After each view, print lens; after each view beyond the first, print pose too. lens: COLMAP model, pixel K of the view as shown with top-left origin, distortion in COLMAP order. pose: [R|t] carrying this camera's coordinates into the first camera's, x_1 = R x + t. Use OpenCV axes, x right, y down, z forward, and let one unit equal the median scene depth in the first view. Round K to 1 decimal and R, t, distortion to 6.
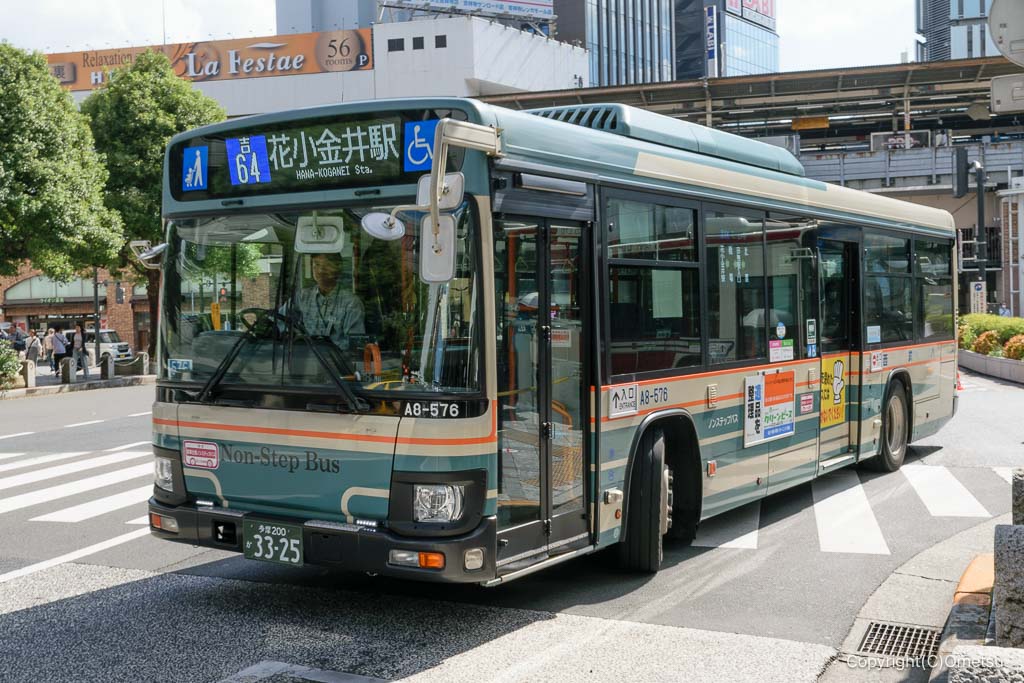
lens RADIAL K [[1268.4, 0, 512.0], [0, 1268.4, 341.5], [0, 0, 1]] dist [0.001290, -0.002757]
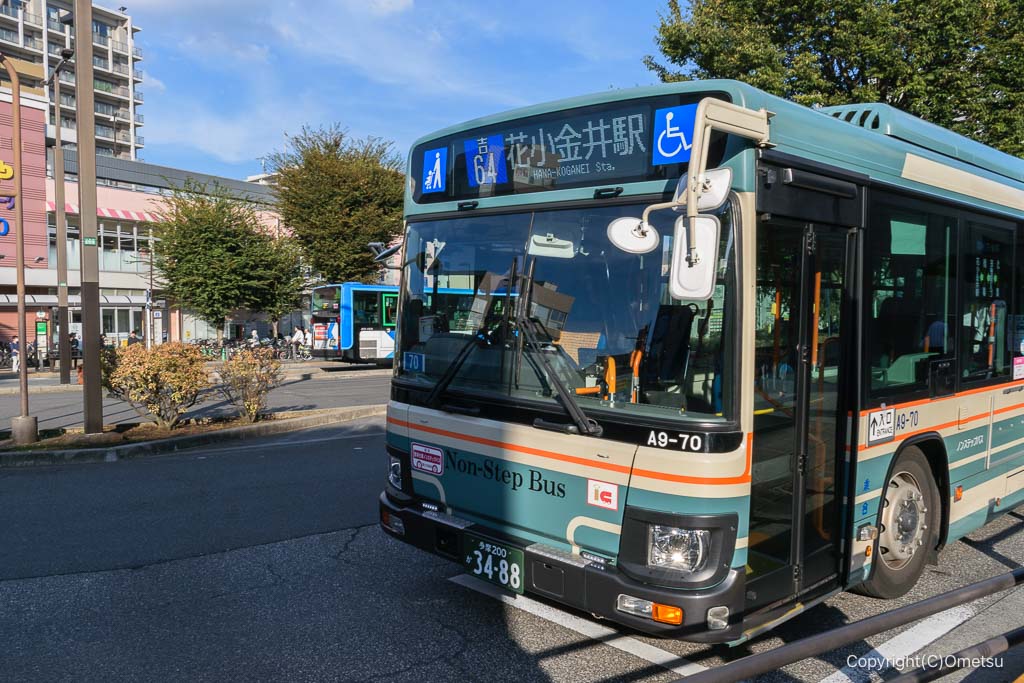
lens RADIAL K [[843.7, 0, 462.9], [0, 843.7, 338.0], [0, 0, 1]] dist [-0.001176, -0.002095]
pose [[0.964921, 0.042513, -0.259074, -0.052479], [-0.036710, 0.998956, 0.027197, -0.024558], [0.259960, -0.016732, 0.965475, 0.379595]]
